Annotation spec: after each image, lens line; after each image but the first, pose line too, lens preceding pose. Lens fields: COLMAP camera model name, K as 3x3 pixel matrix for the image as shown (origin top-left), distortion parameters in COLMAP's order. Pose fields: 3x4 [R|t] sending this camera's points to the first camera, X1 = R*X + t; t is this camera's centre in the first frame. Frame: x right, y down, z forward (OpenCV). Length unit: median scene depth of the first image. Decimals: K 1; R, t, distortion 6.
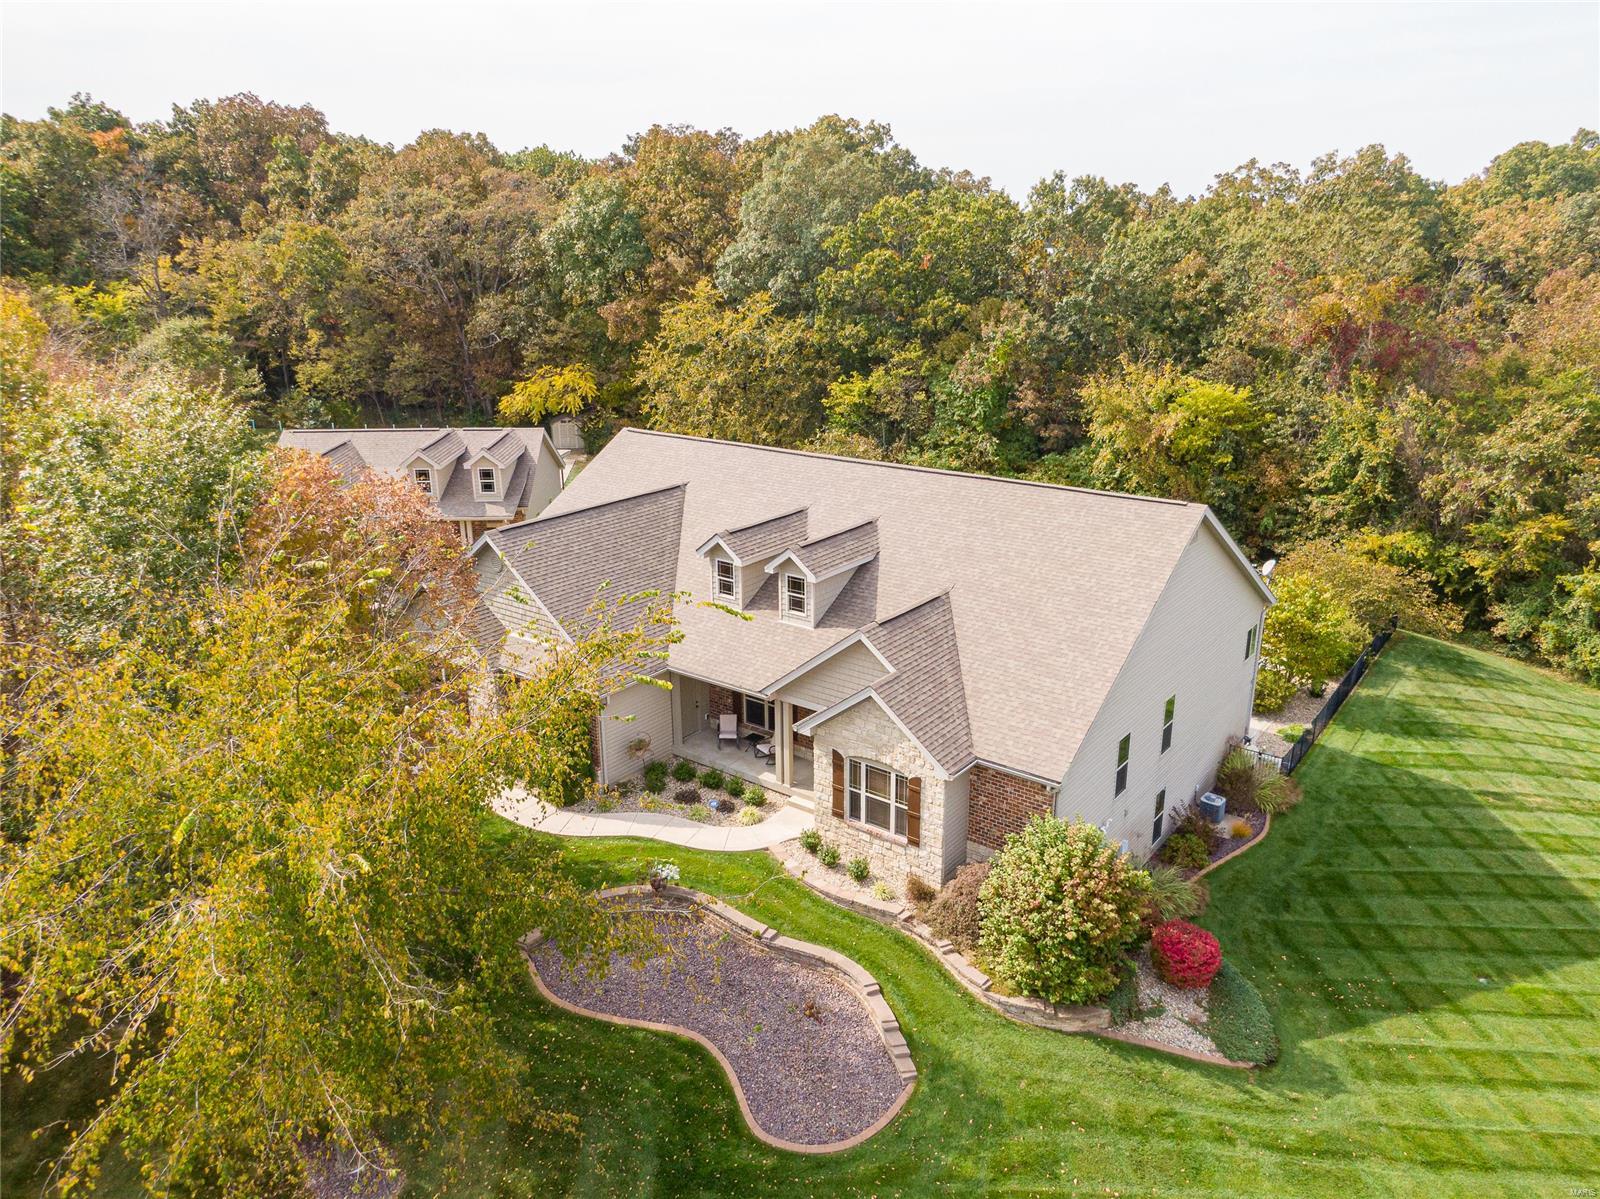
lens RADIAL K [[1136.7, 0, 777.6], [0, 1136.7, 594.4], [0, 0, 1]] dist [0.047528, -0.066589]
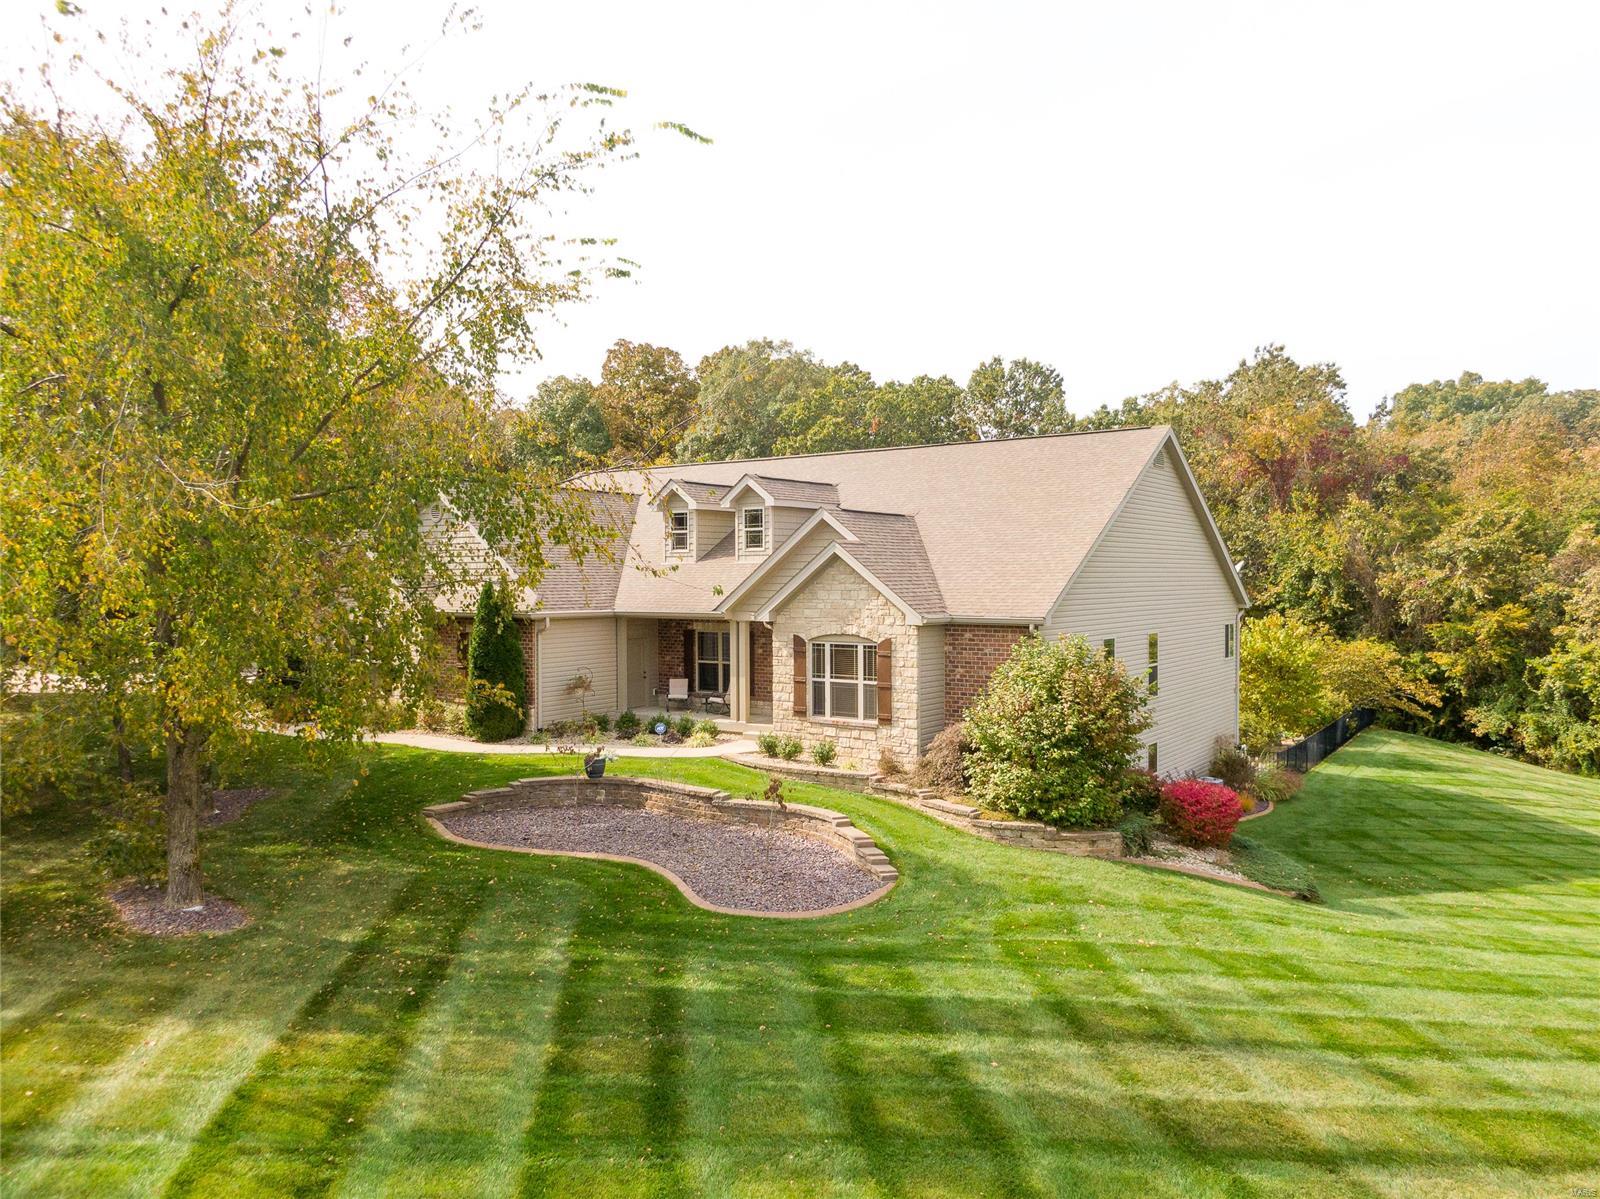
lens RADIAL K [[1136.7, 0, 777.6], [0, 1136.7, 594.4], [0, 0, 1]] dist [0.047528, -0.066589]
pose [[0.999183, 0.010149, 0.039123, -0.000258], [0.001756, 0.956150, -0.292871, 0.315635], [-0.040380, 0.292701, 0.955351, 0.103328]]
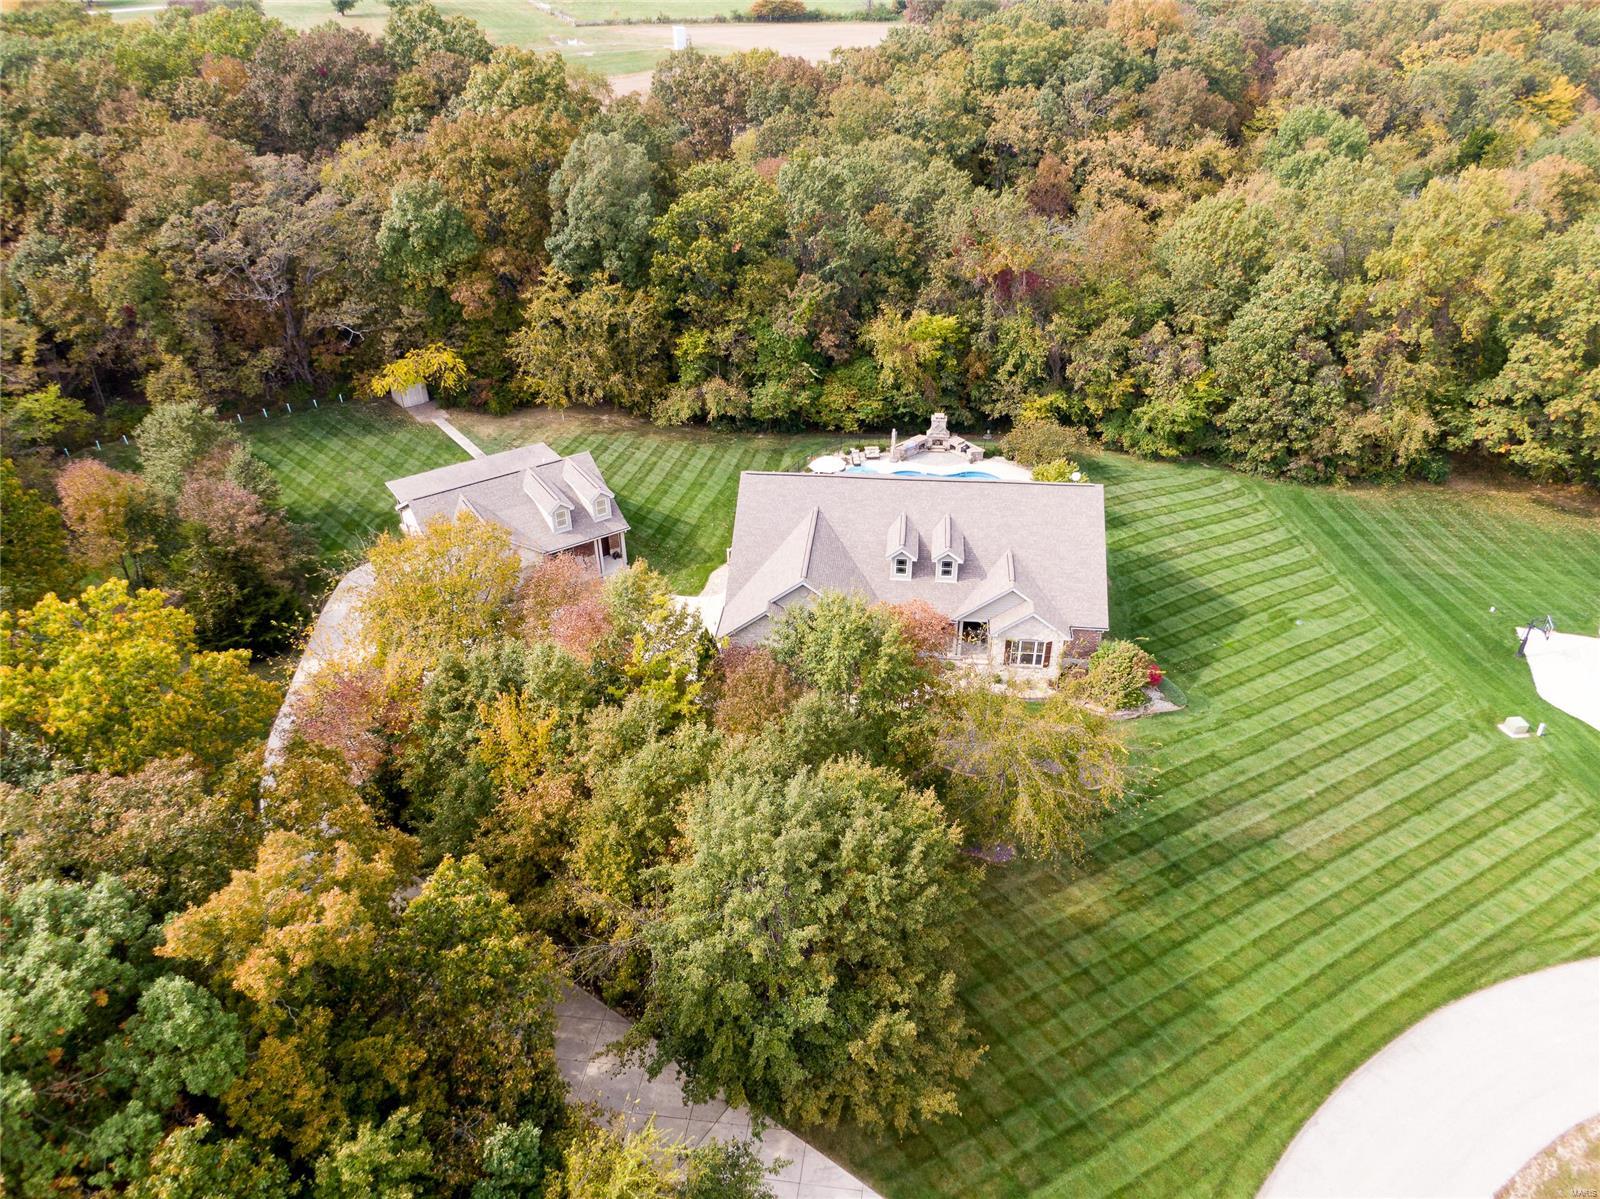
lens RADIAL K [[1136.7, 0, 777.6], [0, 1136.7, 594.4], [0, 0, 1]] dist [0.047528, -0.066589]
pose [[0.852758, -0.295717, 0.430530, -1.090845], [0.170456, 0.936720, 0.305778, -0.607209], [-0.493710, -0.187368, 0.849202, -0.575906]]
